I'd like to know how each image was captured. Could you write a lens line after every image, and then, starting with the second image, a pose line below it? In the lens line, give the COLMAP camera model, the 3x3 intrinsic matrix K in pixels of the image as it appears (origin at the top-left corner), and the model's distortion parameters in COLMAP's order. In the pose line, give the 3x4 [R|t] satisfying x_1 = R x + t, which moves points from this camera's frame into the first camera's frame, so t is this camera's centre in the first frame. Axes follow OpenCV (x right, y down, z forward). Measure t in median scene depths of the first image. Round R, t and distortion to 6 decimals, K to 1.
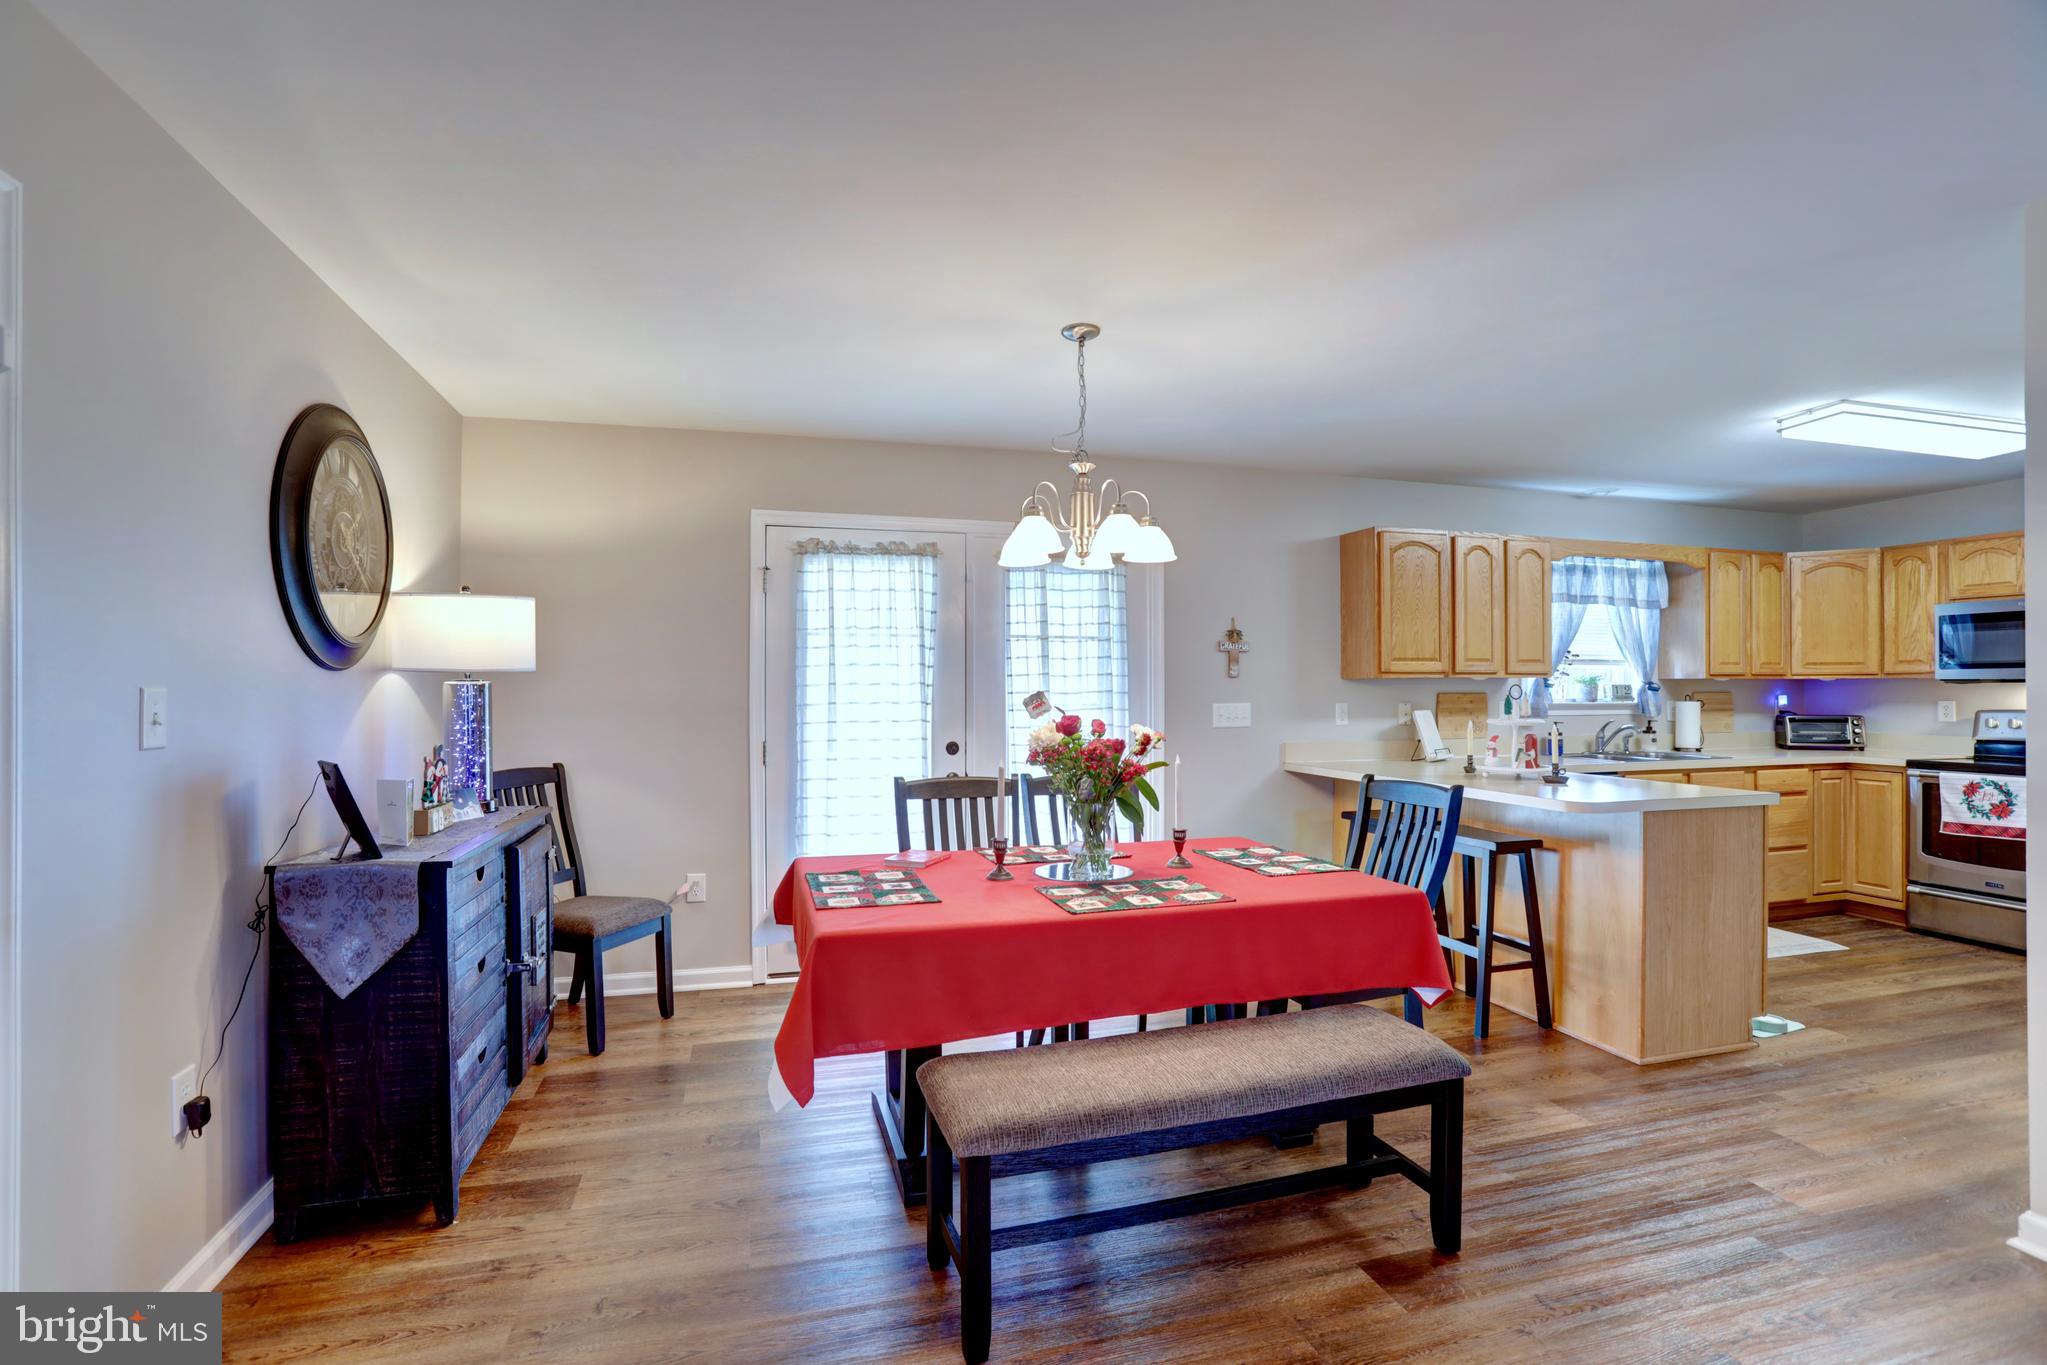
lens RADIAL K [[942.6, 0, 1012.8], [0, 942.6, 687.5], [0, 0, 1]] dist [-0.063081, 0.027279]
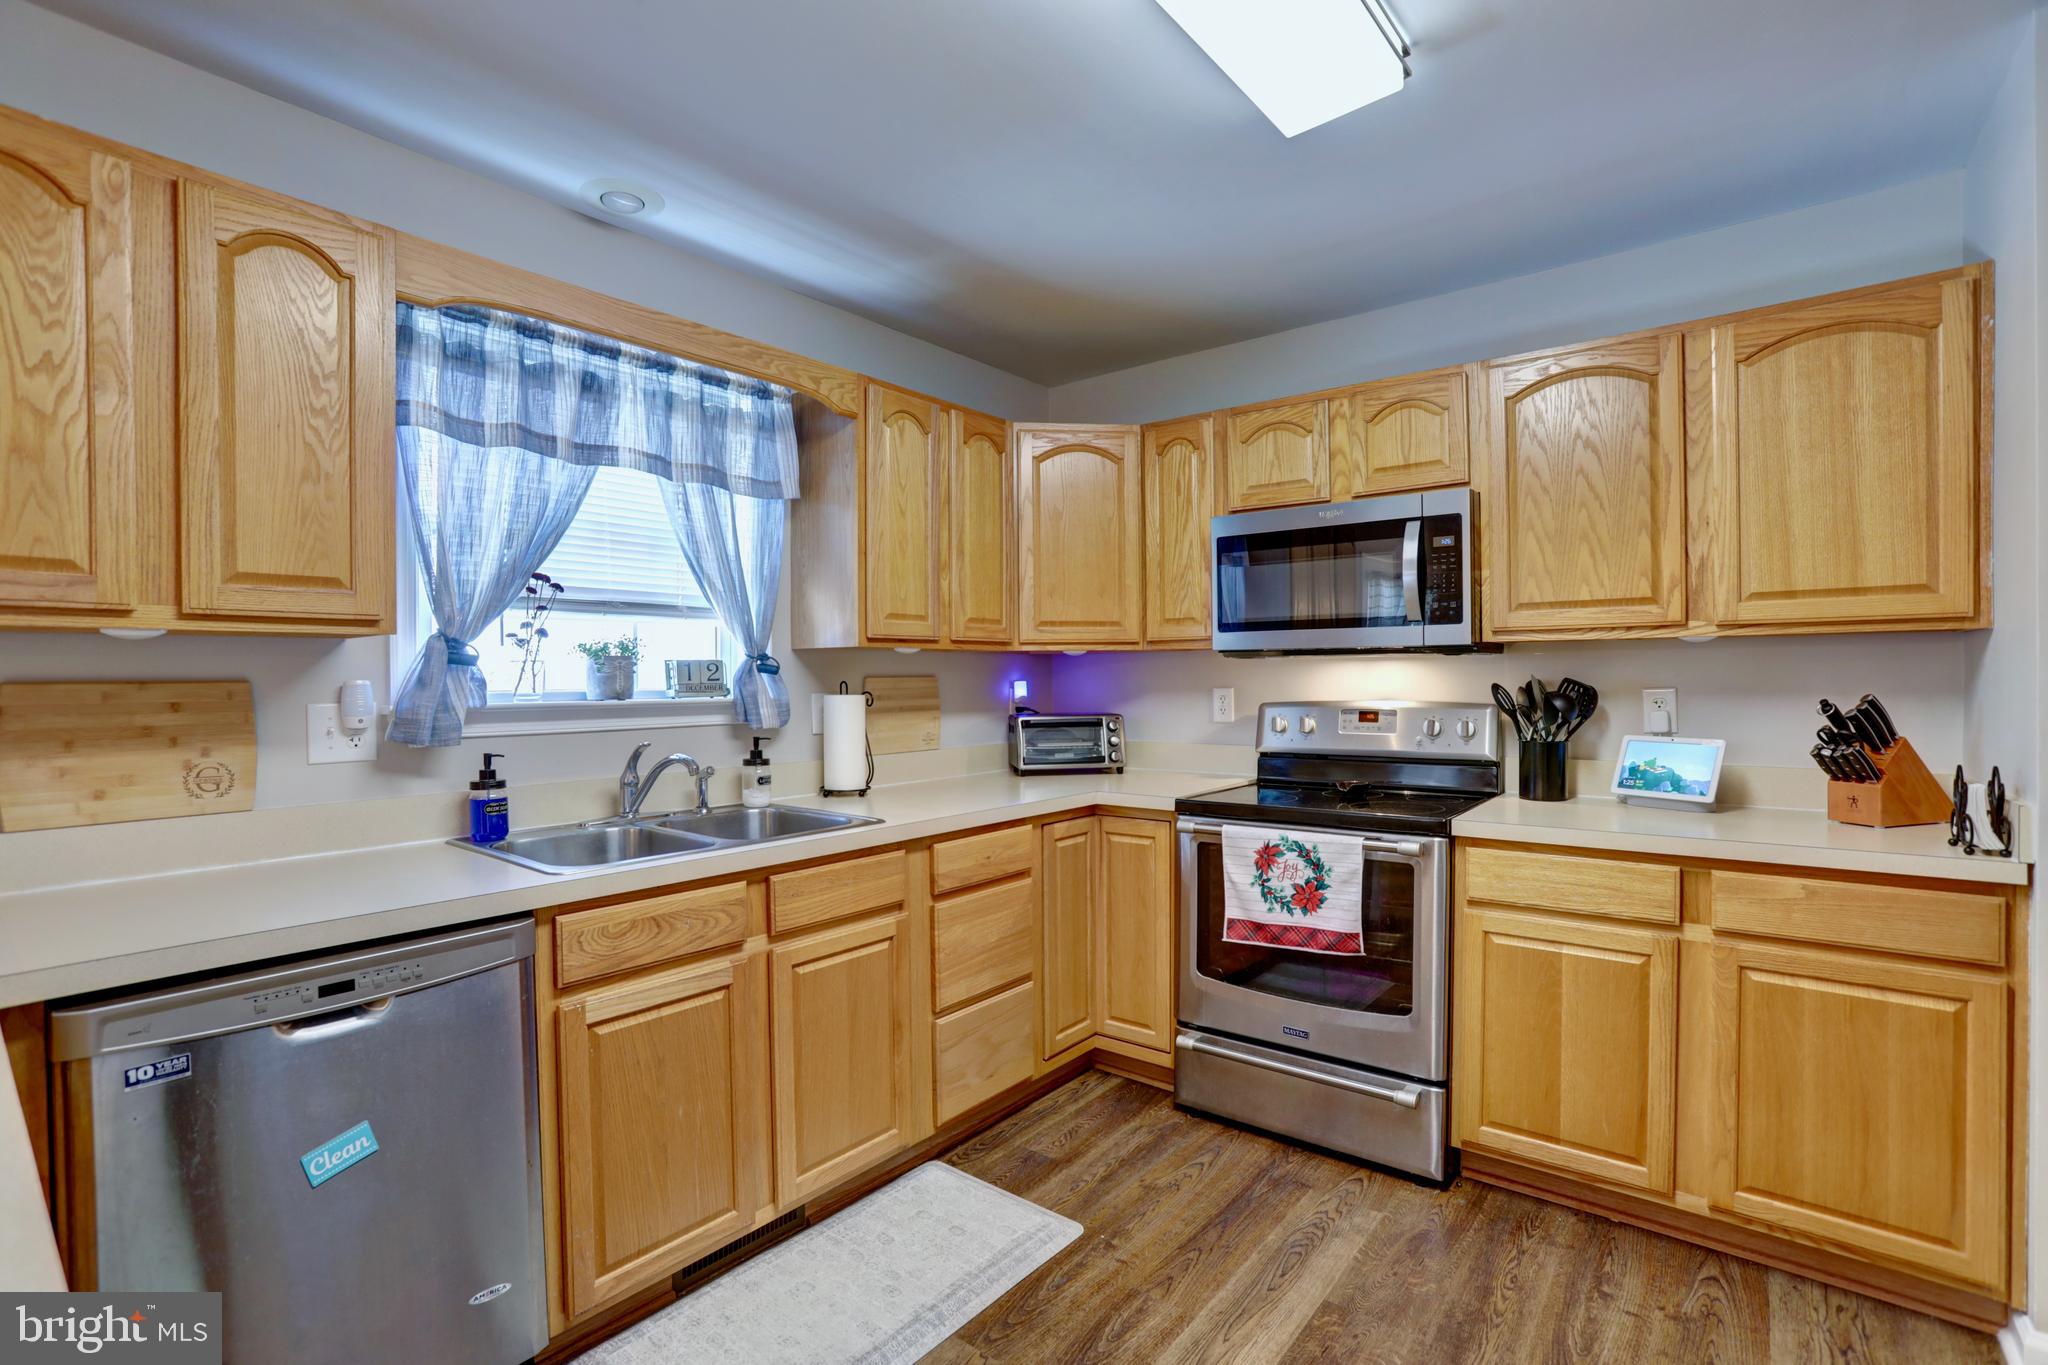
lens RADIAL K [[943.1, 0, 1013.3], [0, 943.1, 687.5], [0, 0, 1]] dist [-0.063081, 0.027279]
pose [[0.822351, -0.010978, 0.568875, 0.545795], [0.006430, 0.999929, 0.010001, 0.007143], [-0.568945, -0.004566, 0.822363, 0.554407]]
